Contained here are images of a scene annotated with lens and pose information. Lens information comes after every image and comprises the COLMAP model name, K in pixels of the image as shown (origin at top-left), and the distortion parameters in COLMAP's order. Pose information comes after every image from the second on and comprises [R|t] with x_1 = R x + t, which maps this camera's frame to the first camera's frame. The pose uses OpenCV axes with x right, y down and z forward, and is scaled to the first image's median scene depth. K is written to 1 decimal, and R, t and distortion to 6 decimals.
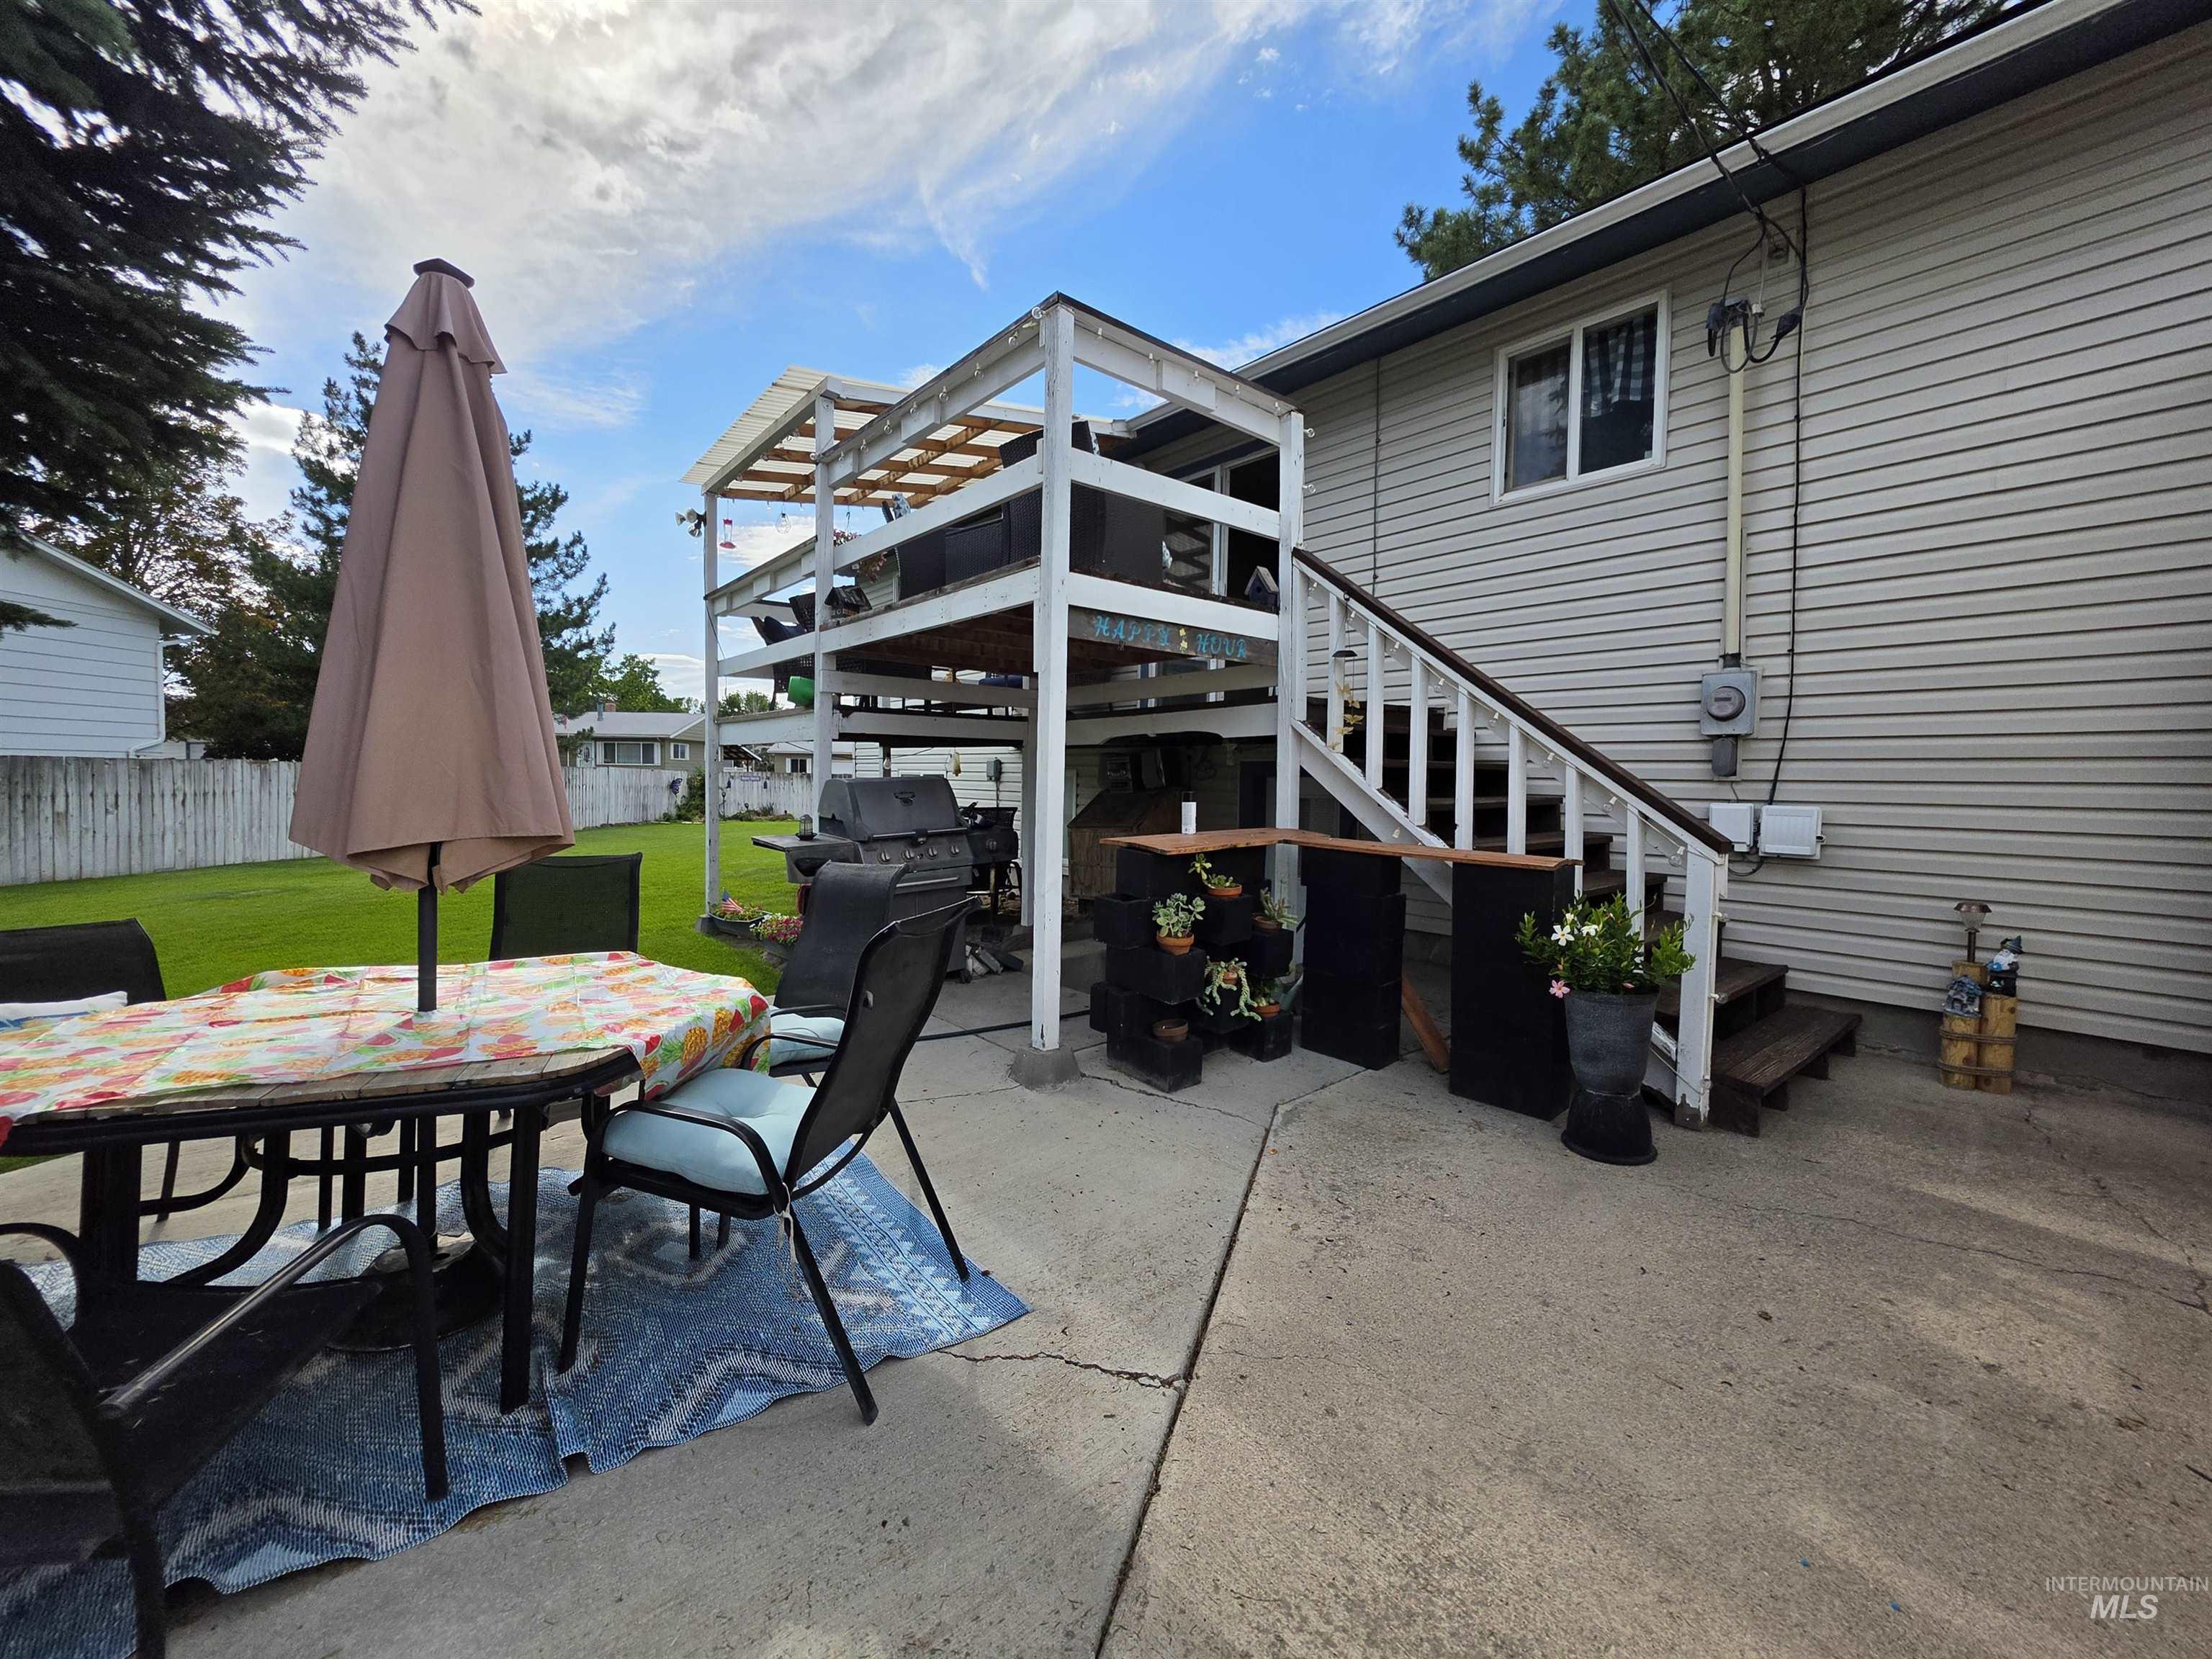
lens RADIAL K [[887.9, 0, 1105.9], [0, 887.9, 825.1], [0, 0, 1]] dist [-0.005887, 0.001432]
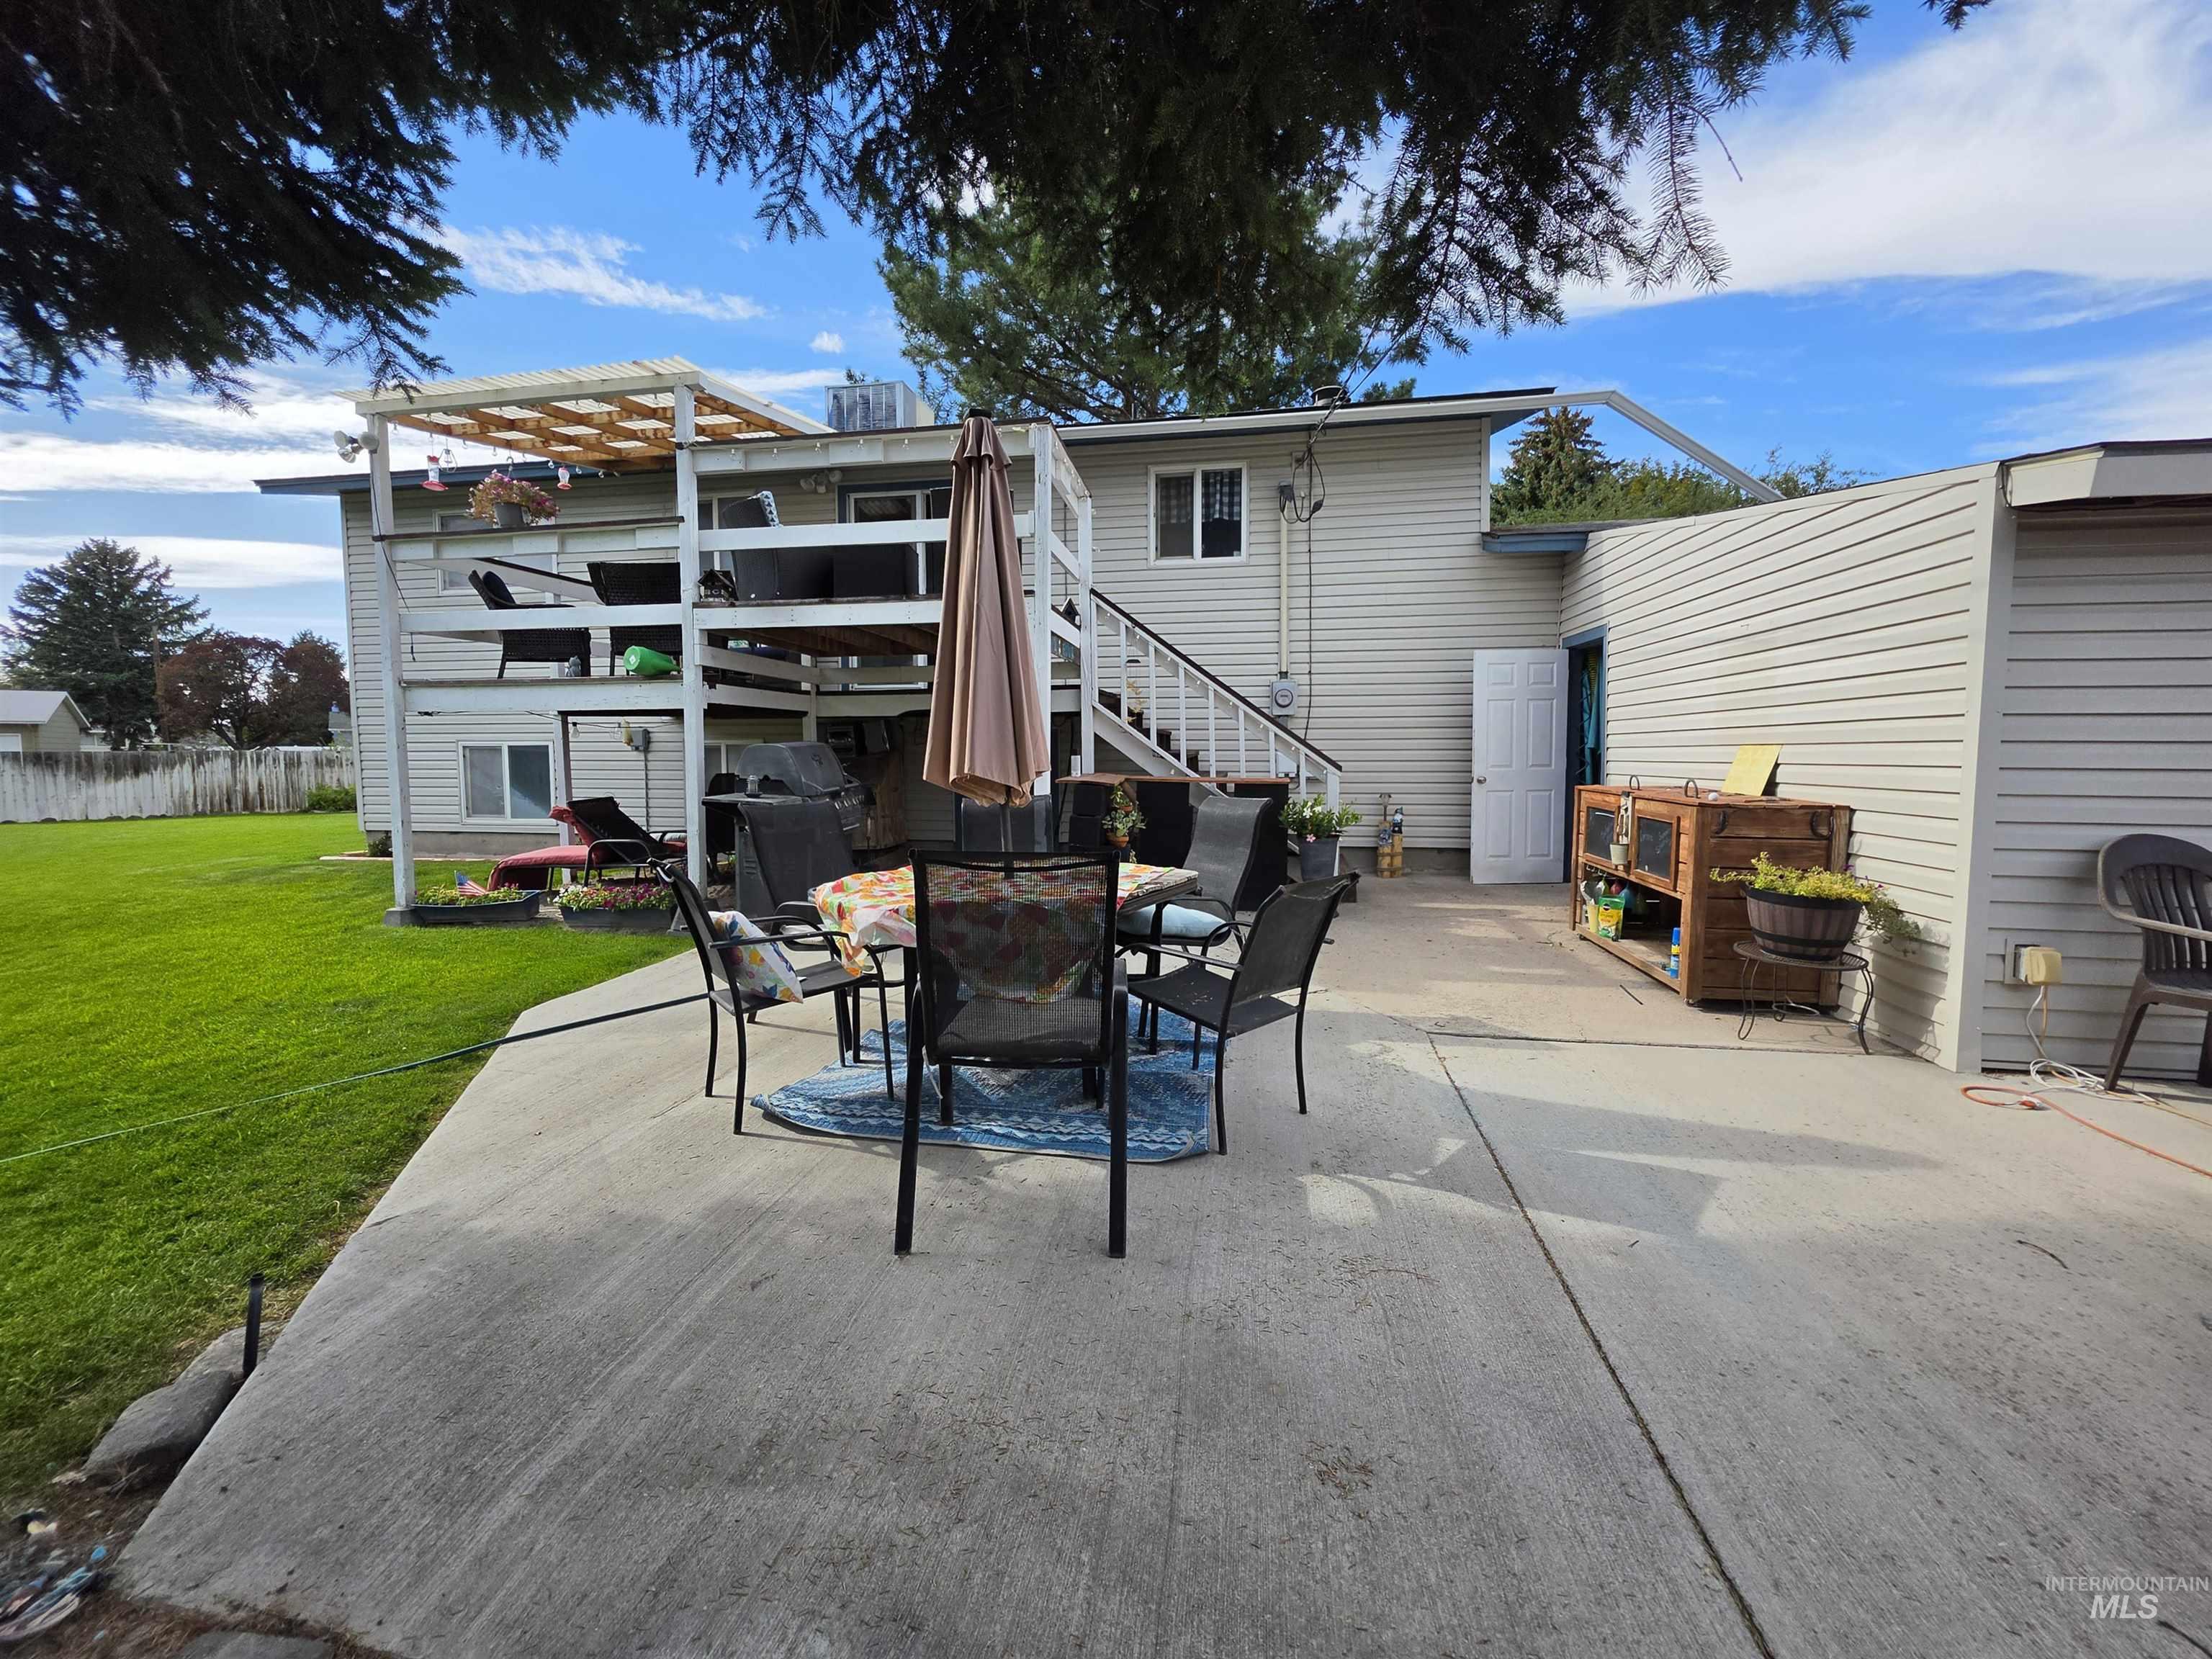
lens RADIAL K [[887.9, 0, 1110.1], [0, 887.9, 821.4], [0, 0, 1]] dist [-0.005887, 0.001432]
pose [[0.749609, -0.069163, 0.658257, -0.812648], [0.049533, 0.997599, 0.048410, 0.013410], [-0.660025, -0.003683, 0.751235, -0.165260]]
